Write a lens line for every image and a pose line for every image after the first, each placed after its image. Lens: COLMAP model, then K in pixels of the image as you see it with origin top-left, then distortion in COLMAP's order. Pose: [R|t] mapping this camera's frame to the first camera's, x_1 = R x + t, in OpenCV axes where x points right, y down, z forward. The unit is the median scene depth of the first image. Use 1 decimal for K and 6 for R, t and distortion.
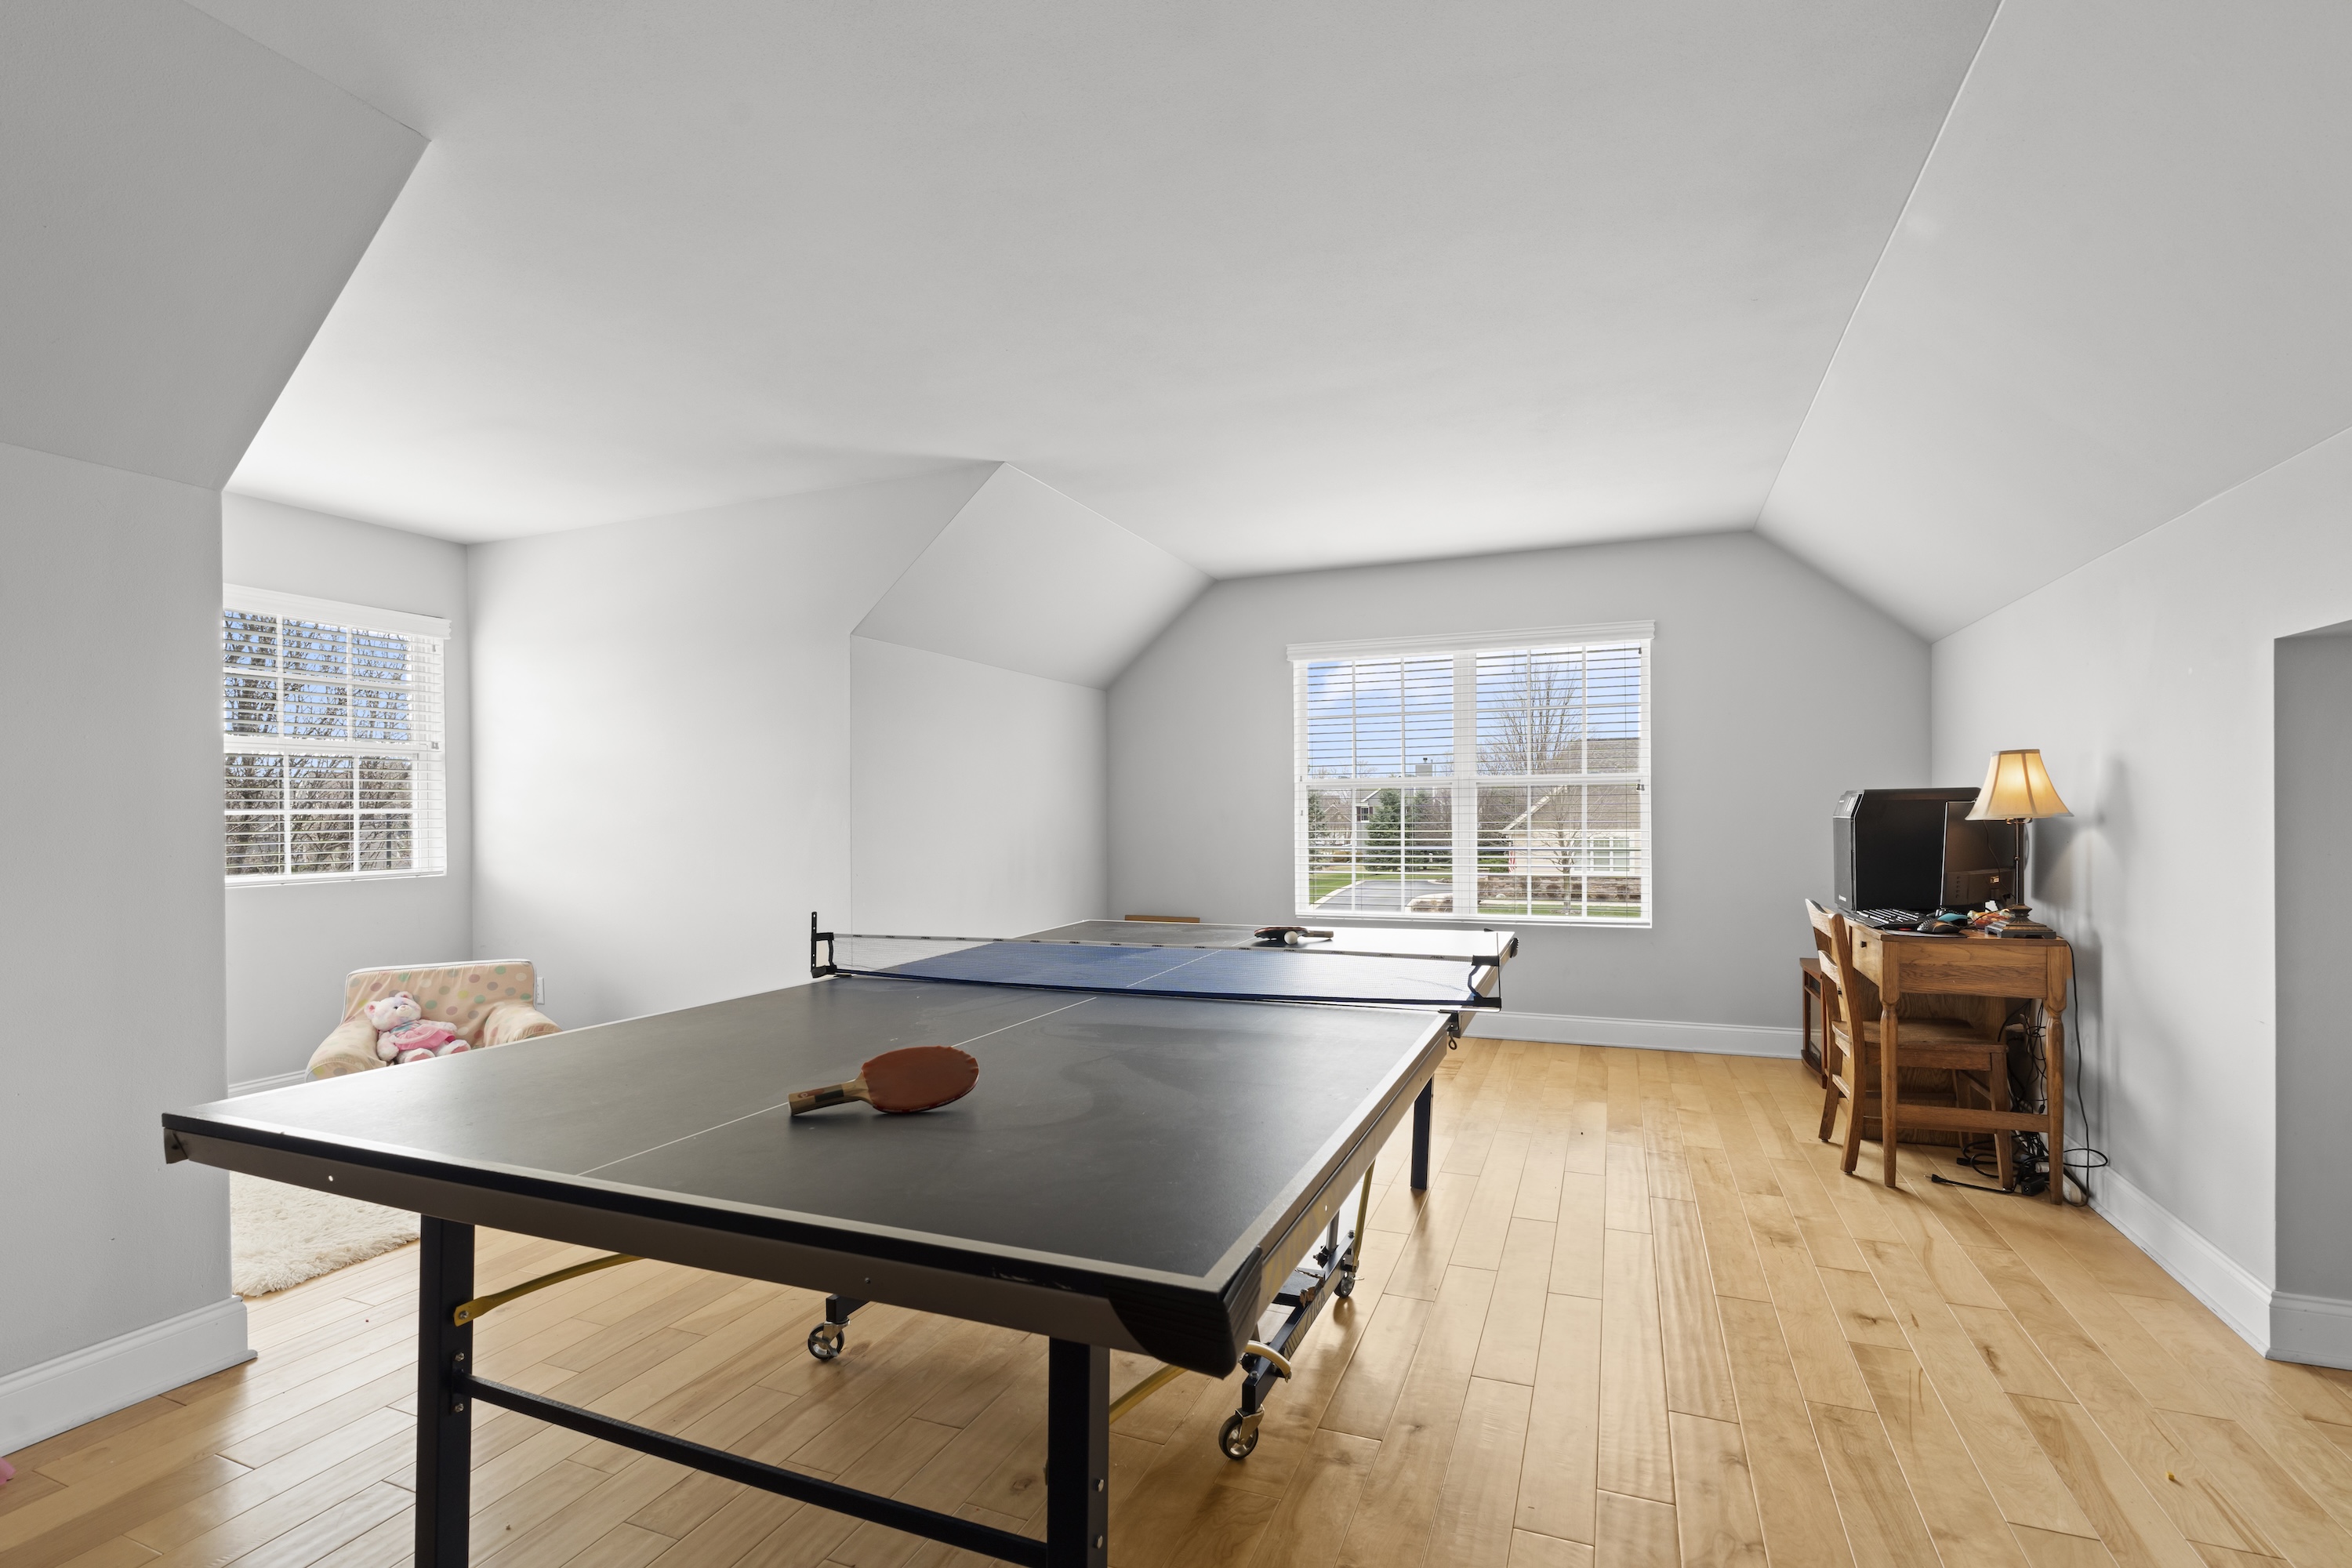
lens RADIAL K [[1069.6, 0, 1176.0], [0, 1069.6, 784.0], [0, 0, 1]] dist [0.001073, 0.000175]
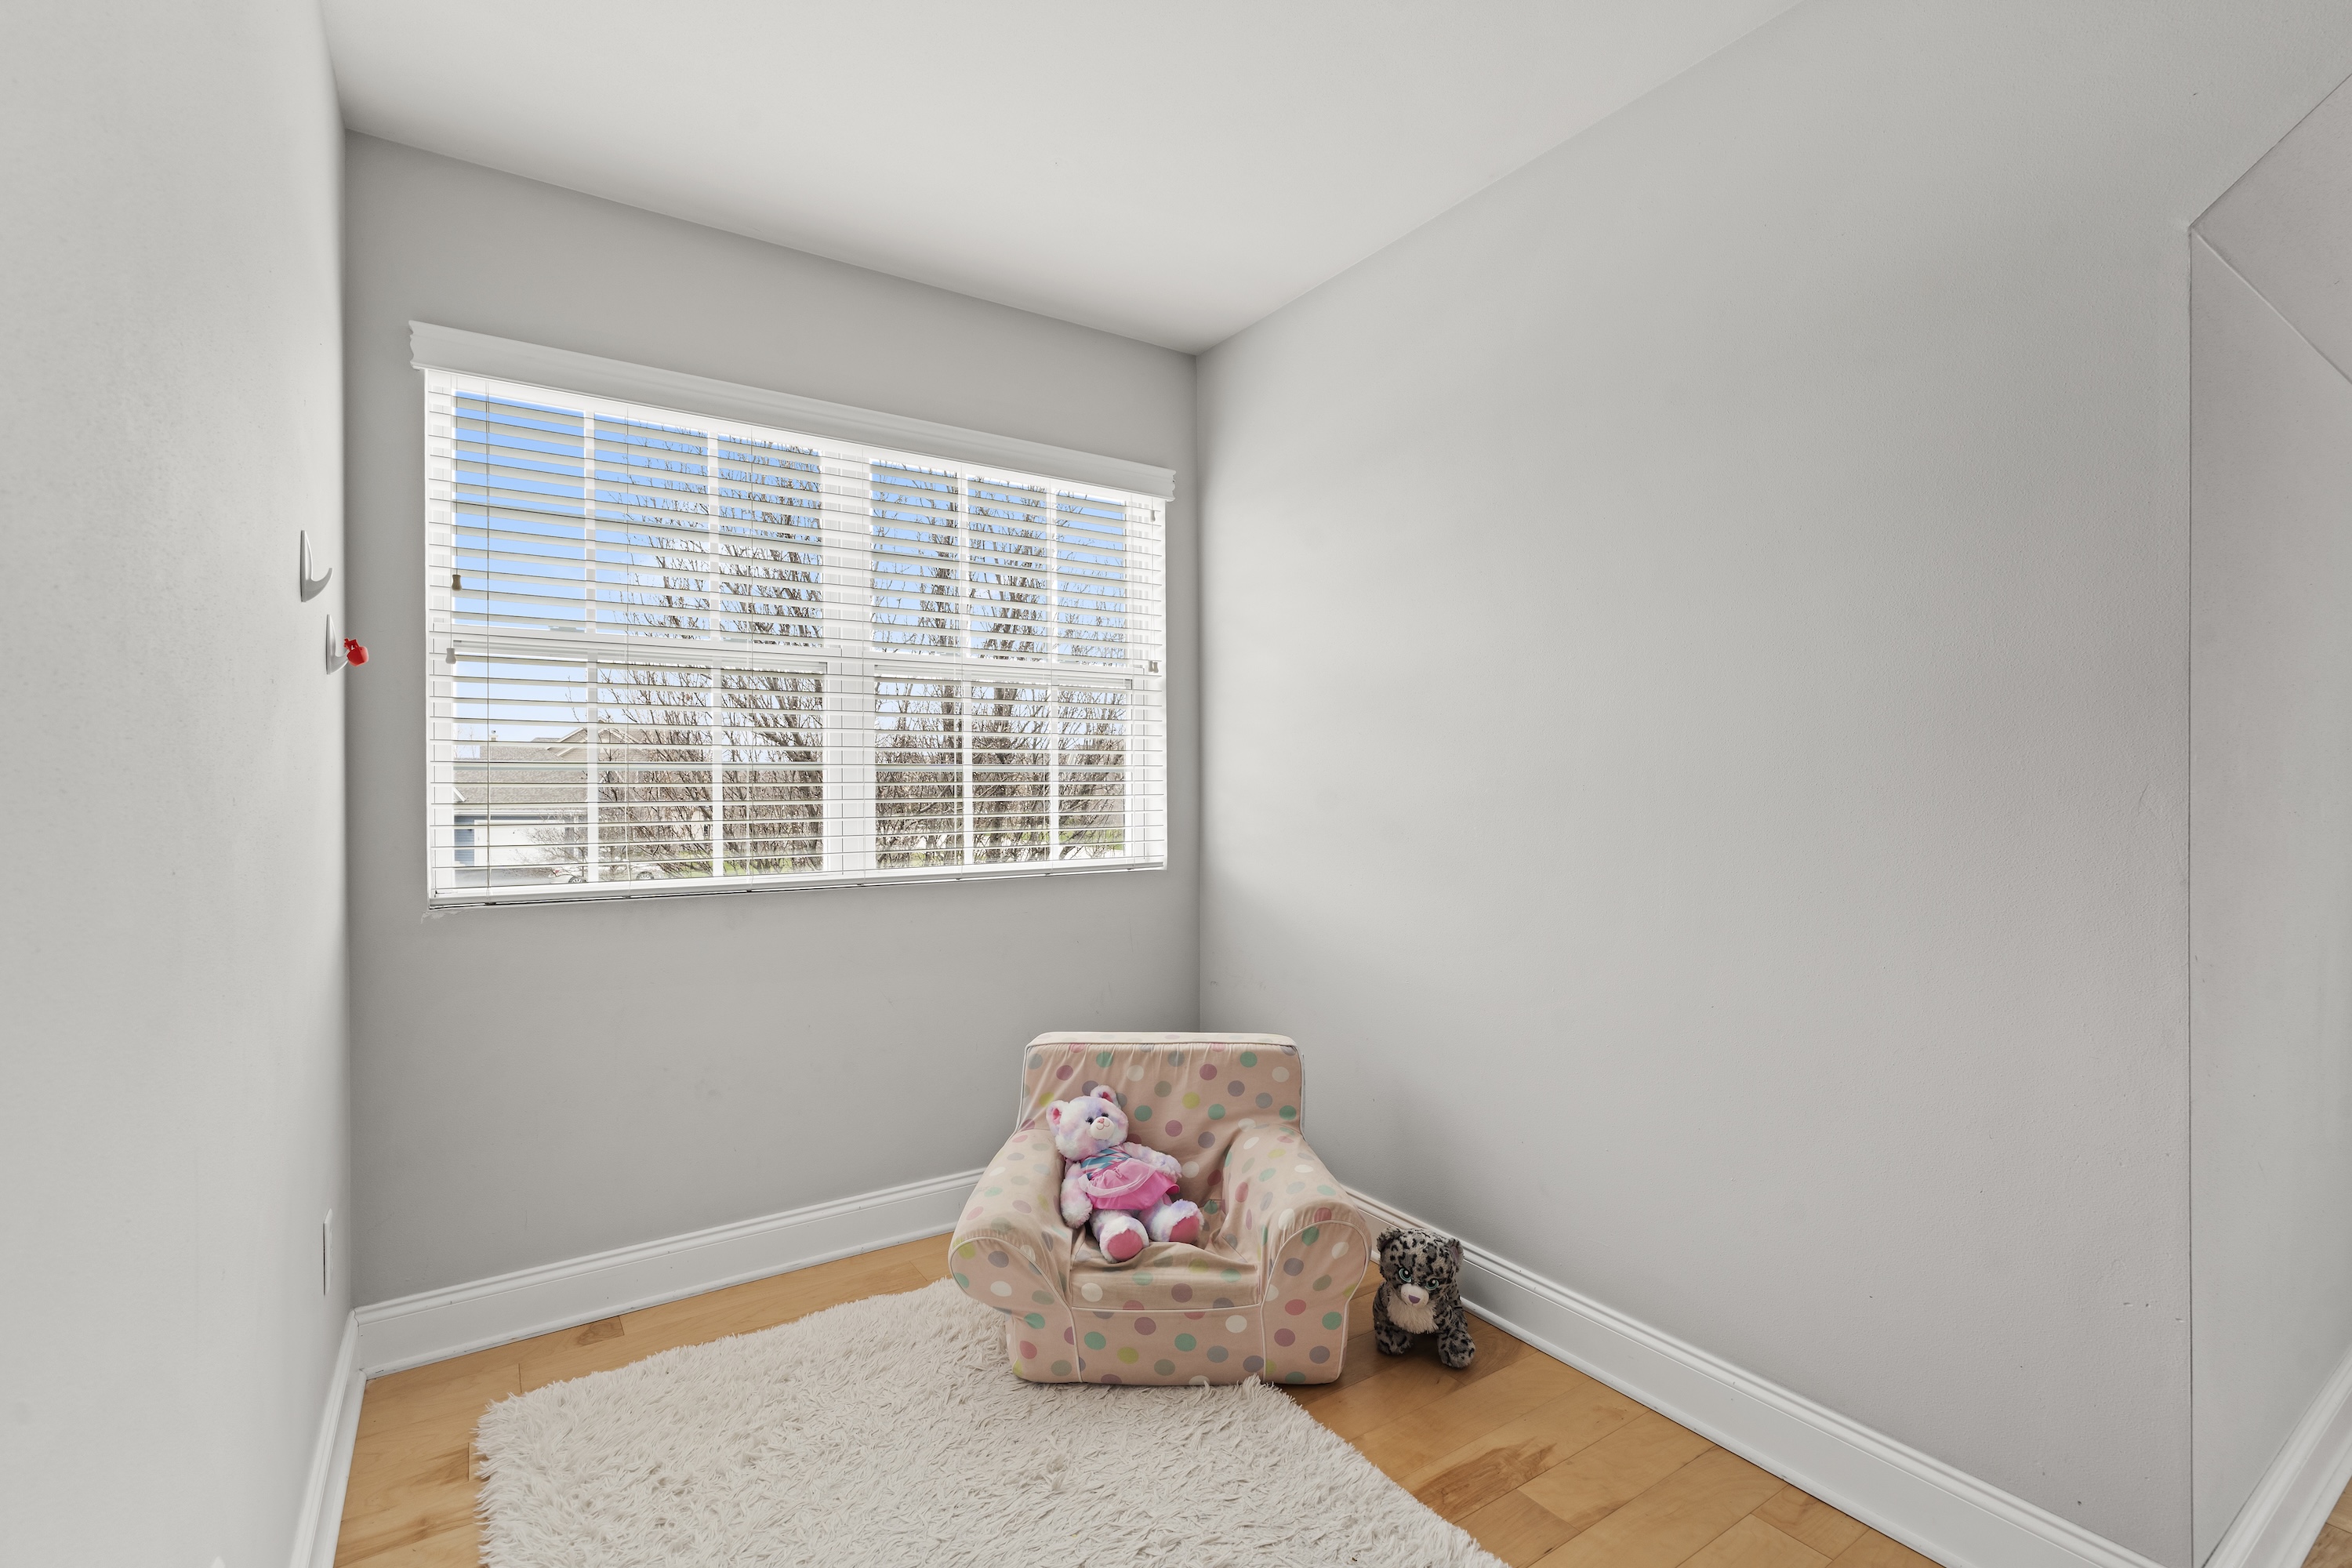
lens RADIAL K [[1049.4, 0, 1176.0], [0, 1049.4, 784.0], [0, 0, 1]] dist [0.000294, 0.000030]
pose [[0.829168, 0.018310, -0.558700, -0.381412], [-0.002456, 0.999573, 0.029114, 0.019334], [0.558994, -0.022768, 0.828859, 0.562805]]
